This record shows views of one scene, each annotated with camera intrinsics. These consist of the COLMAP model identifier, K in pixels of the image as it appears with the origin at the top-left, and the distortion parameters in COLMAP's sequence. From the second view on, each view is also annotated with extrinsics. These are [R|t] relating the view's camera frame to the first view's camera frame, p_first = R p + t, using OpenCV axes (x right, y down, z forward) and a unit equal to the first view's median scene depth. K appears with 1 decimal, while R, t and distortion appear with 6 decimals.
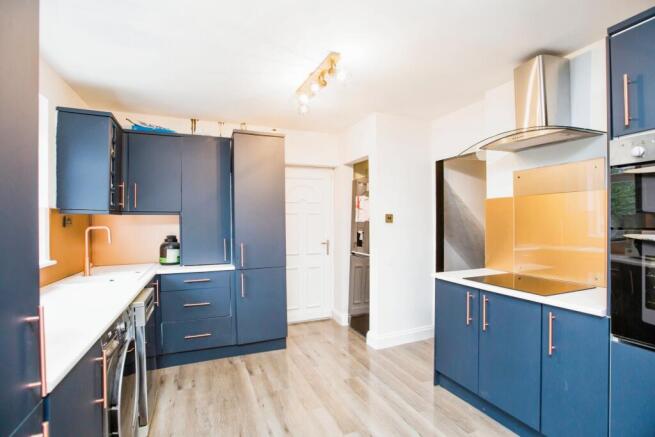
lens RADIAL K [[314.6, 0, 326.6], [0, 314.6, 222.6], [0, 0, 1]] dist [-0.002024, 0.000133]
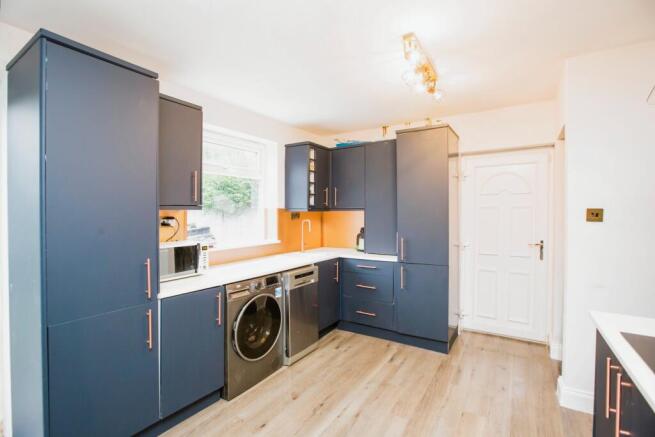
lens RADIAL K [[303.6, 0, 327.5], [0, 303.6, 218.5], [0, 0, 1]] dist [-0.001908, 0.000103]
pose [[0.587430, 0.017835, -0.809079, 0.406643], [-0.003373, 0.999802, 0.019590, -0.017570], [0.809268, -0.008779, 0.587374, 0.203973]]
